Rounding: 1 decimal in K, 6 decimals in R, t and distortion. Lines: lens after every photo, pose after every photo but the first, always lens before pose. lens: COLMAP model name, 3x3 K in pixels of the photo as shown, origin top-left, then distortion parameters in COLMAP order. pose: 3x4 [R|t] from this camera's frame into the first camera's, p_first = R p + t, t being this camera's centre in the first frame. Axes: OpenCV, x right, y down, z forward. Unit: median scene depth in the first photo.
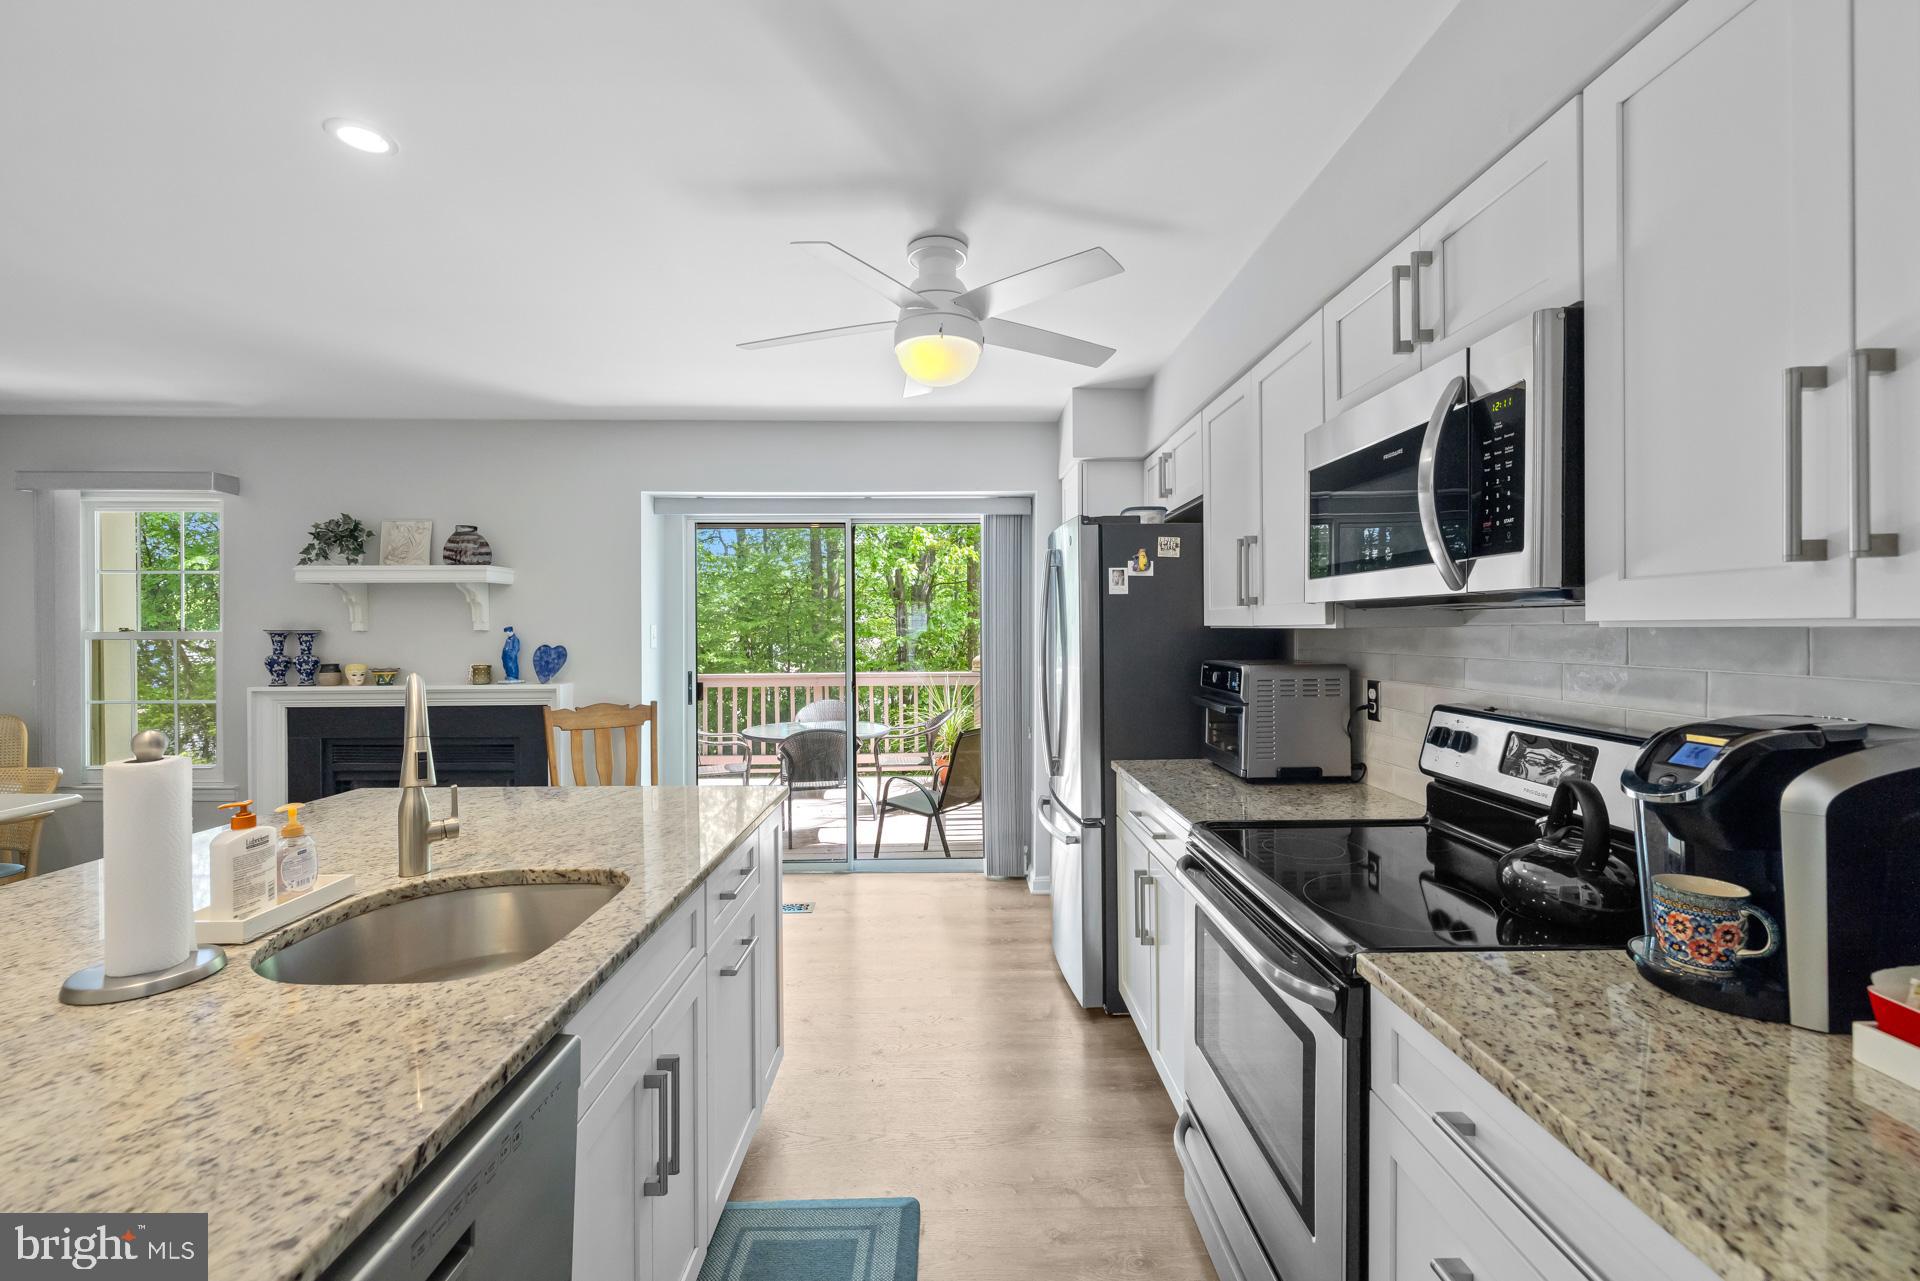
lens RADIAL K [[804.3, 0, 954.4], [0, 804.3, 634.0], [0, 0, 1]] dist [-0.000642, 0.000034]
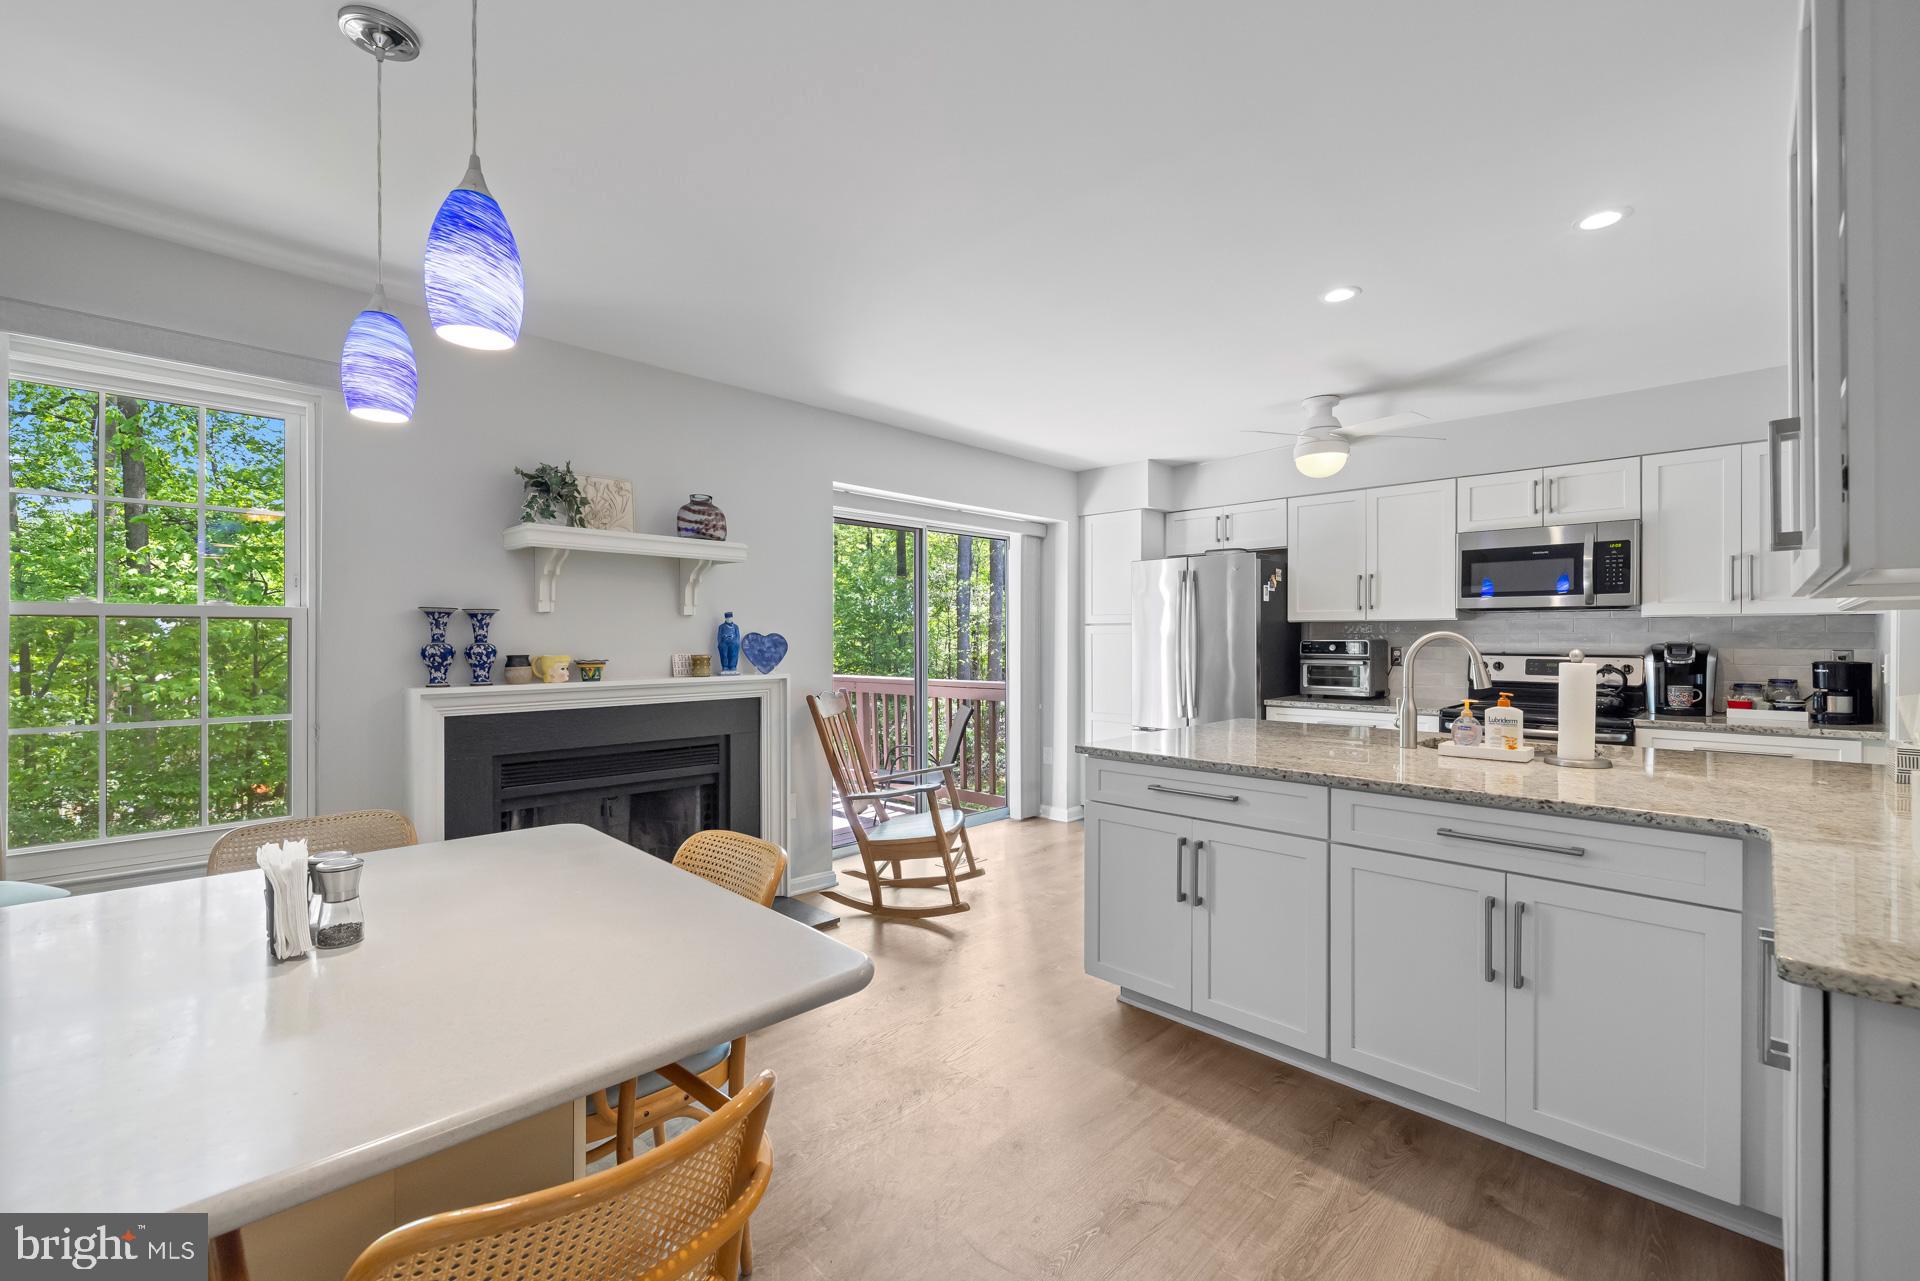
lens RADIAL K [[810.8, 0, 957.4], [0, 810.8, 640.9], [0, 0, 1]] dist [-0.000254, 0.000176]
pose [[0.711973, 0.001282, 0.702206, -1.025959], [0.002337, 0.999988, -0.004195, 0.028627], [-0.702203, 0.004627, 0.711962, 0.172207]]
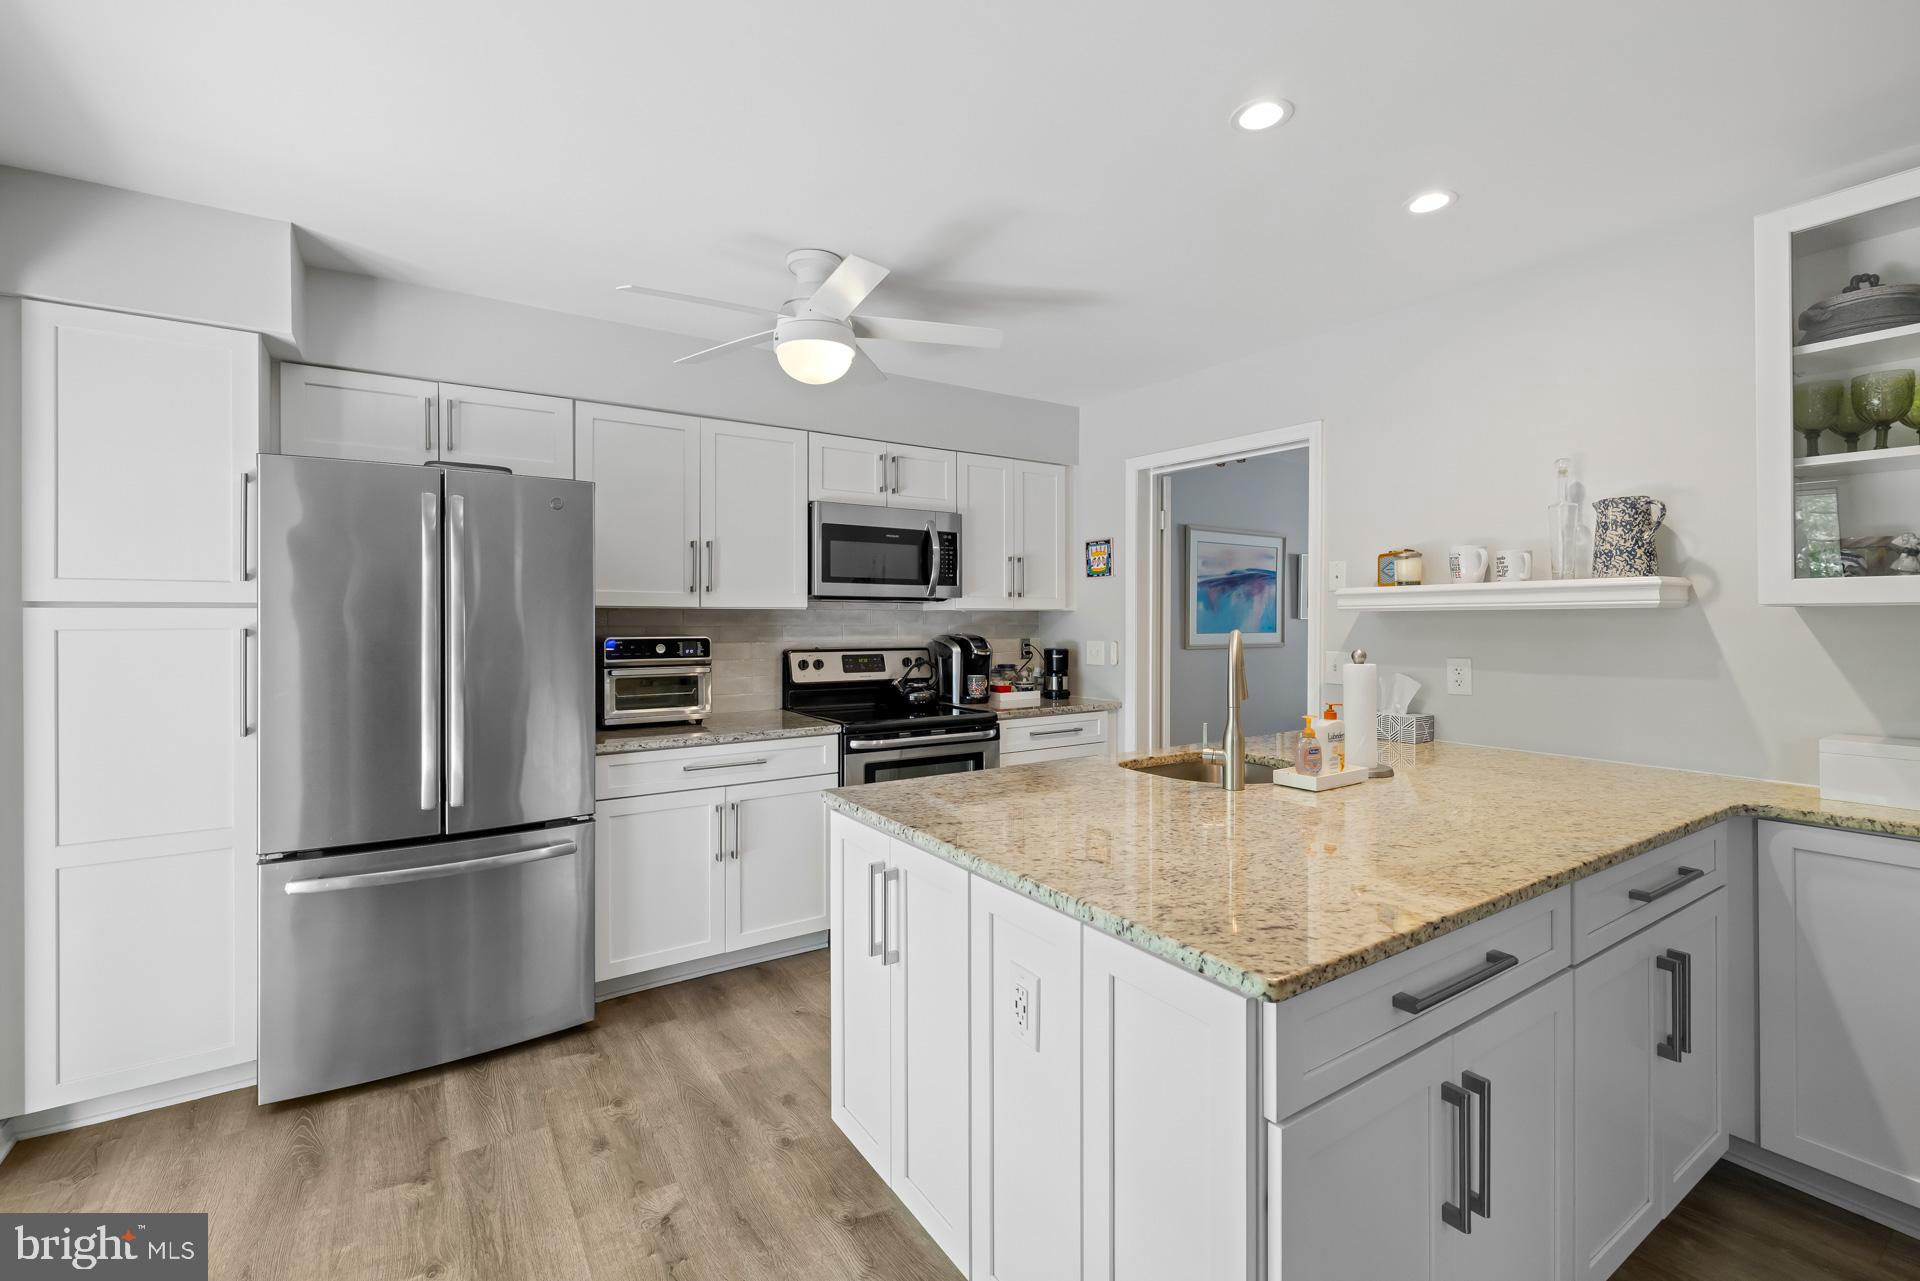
lens RADIAL K [[820.2, 0, 955.9], [0, 820.2, 618.5], [0, 0, 1]] dist [0.000155, -0.000092]
pose [[-0.539062, 0.006682, 0.842239, -0.604438], [0.010031, 0.999949, -0.001513, 0.010061], [-0.842206, 0.007633, -0.539102, 0.819180]]
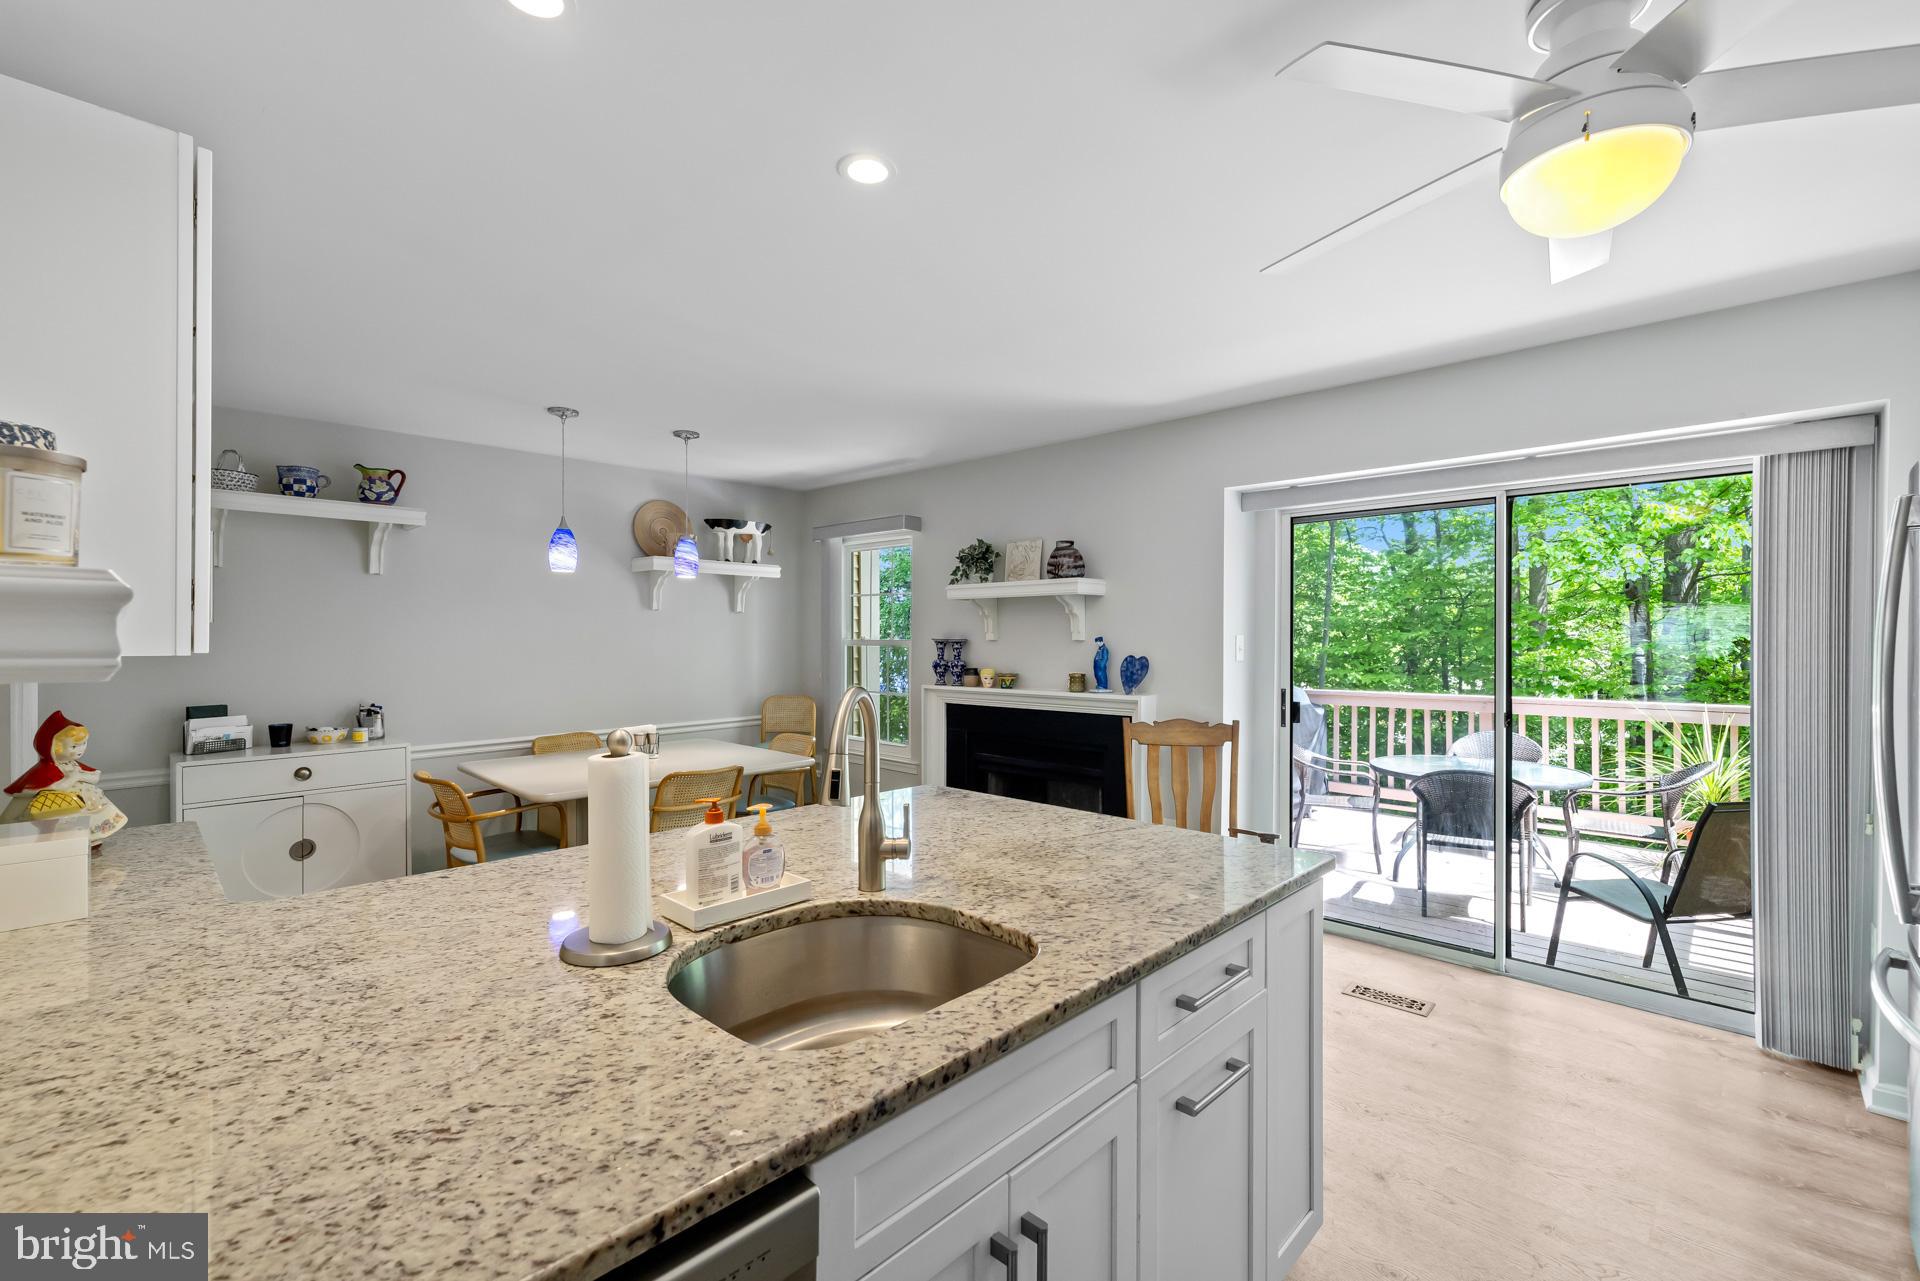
lens RADIAL K [[810.8, 0, 957.4], [0, 810.8, 640.9], [0, 0, 1]] dist [-0.000254, 0.000176]
pose [[0.712549, 0.005996, -0.701596, 0.039039], [-0.008388, 0.999965, 0.000026, -0.002365], [0.701572, 0.005867, 0.712575, 0.143547]]
